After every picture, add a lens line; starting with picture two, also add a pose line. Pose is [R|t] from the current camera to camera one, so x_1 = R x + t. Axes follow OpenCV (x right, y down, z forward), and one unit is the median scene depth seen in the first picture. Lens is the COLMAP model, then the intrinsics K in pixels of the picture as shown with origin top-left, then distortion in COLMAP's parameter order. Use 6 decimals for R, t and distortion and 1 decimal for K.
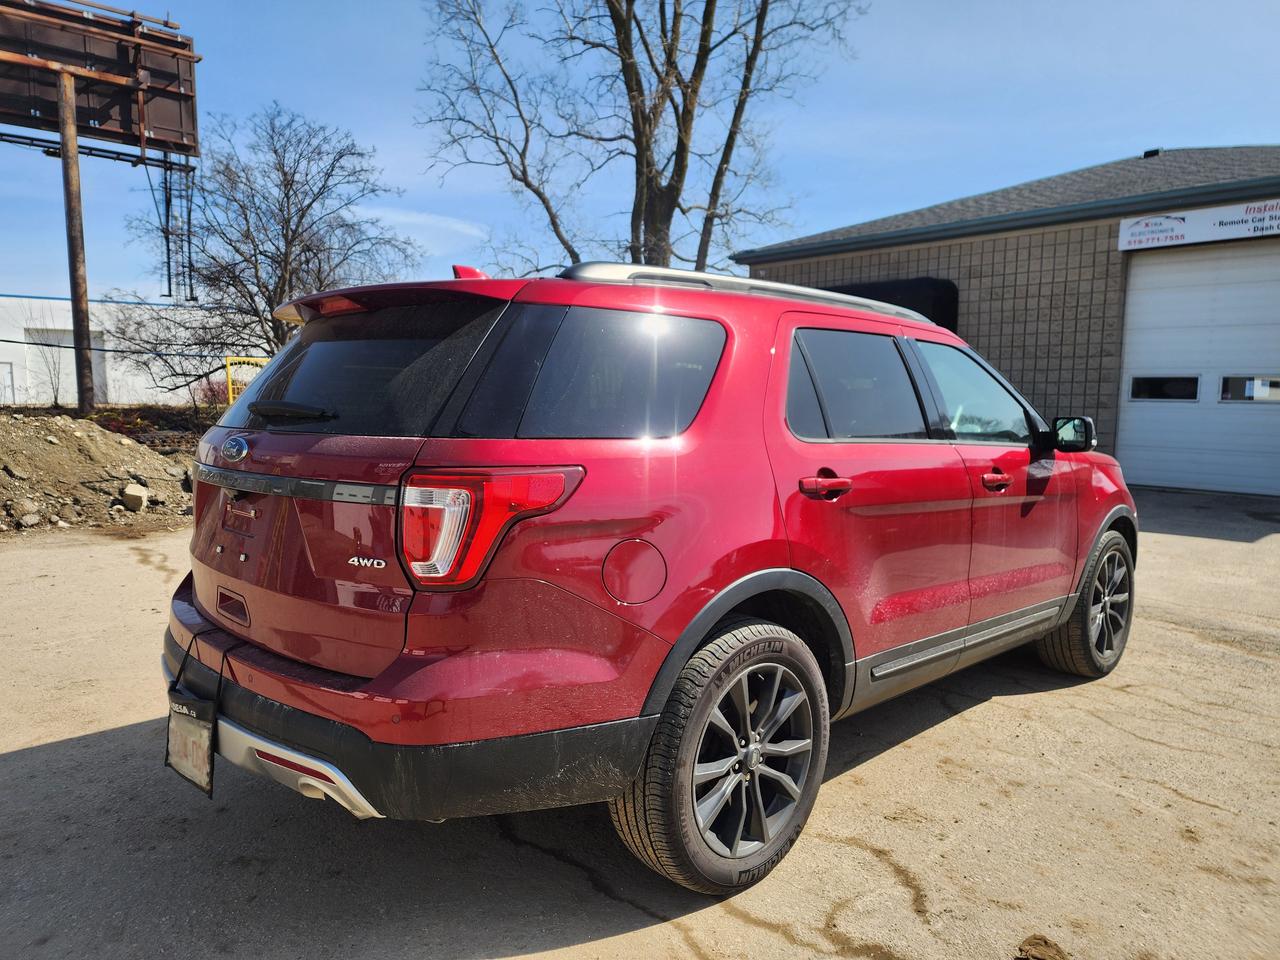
lens RADIAL K [[872.1, 0, 640.0], [0, 872.1, 485.4], [0, 0, 1]] dist [0.070895, -0.061455]
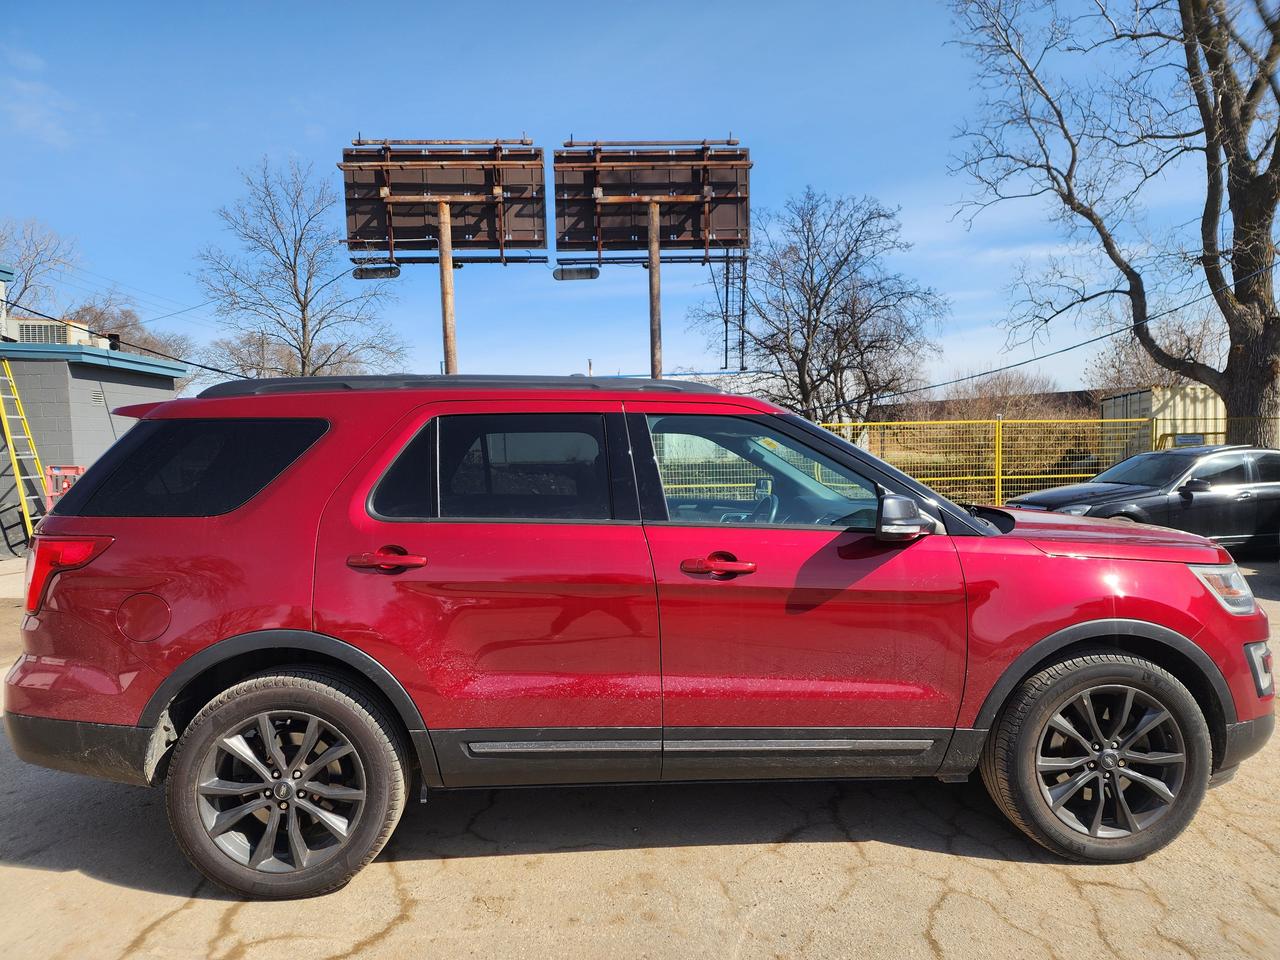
lens RADIAL K [[872.1, 0, 640.0], [0, 872.1, 485.4], [0, 0, 1]] dist [0.070895, -0.061455]
pose [[0.757272, 0.007877, -0.653052, 0.162229], [-0.041300, 0.998504, -0.035847, -0.009800], [0.651792, 0.054118, 0.756464, 0.050113]]
